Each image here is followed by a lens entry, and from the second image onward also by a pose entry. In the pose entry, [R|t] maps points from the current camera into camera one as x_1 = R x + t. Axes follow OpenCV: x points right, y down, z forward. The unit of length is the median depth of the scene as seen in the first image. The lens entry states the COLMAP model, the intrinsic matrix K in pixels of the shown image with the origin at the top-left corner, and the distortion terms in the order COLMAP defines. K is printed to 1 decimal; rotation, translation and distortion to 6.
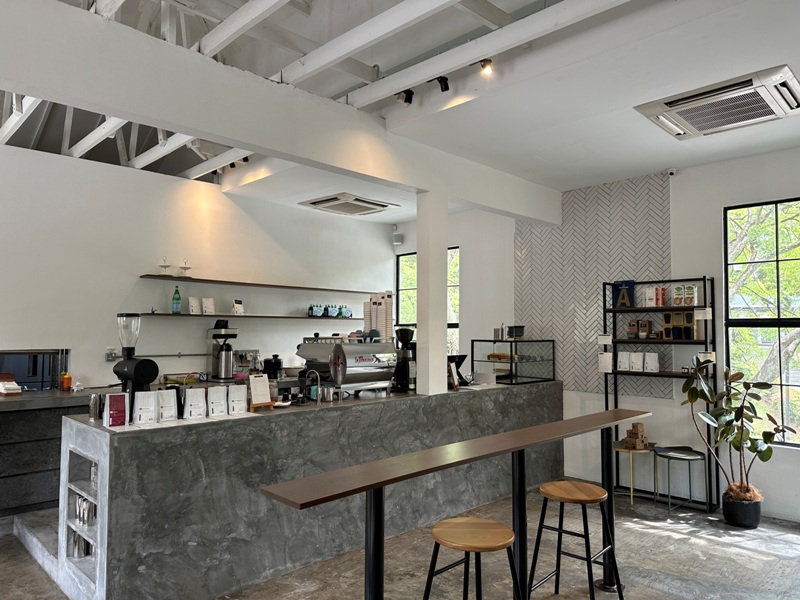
lens RADIAL K [[562.8, 0, 399.8], [0, 562.8, 302.4], [0, 0, 1]] dist [-0.005180, -0.005786]
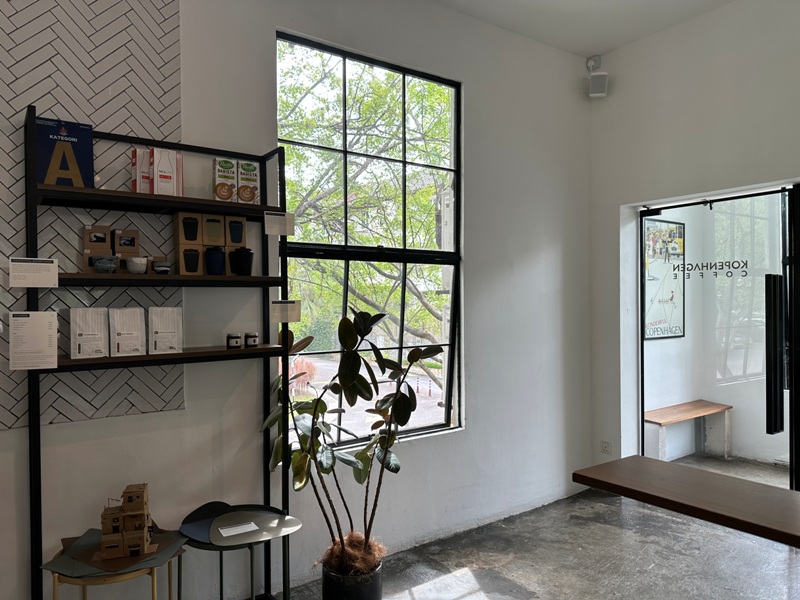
lens RADIAL K [[562.8, 0, 407.7], [0, 562.8, 312.8], [0, 0, 1]] dist [-0.005180, -0.005786]
pose [[0.162469, -0.016081, 0.986583, 0.067509], [-0.044212, 0.998744, 0.023560, 0.074991], [-0.985723, -0.047447, 0.161554, 0.743985]]
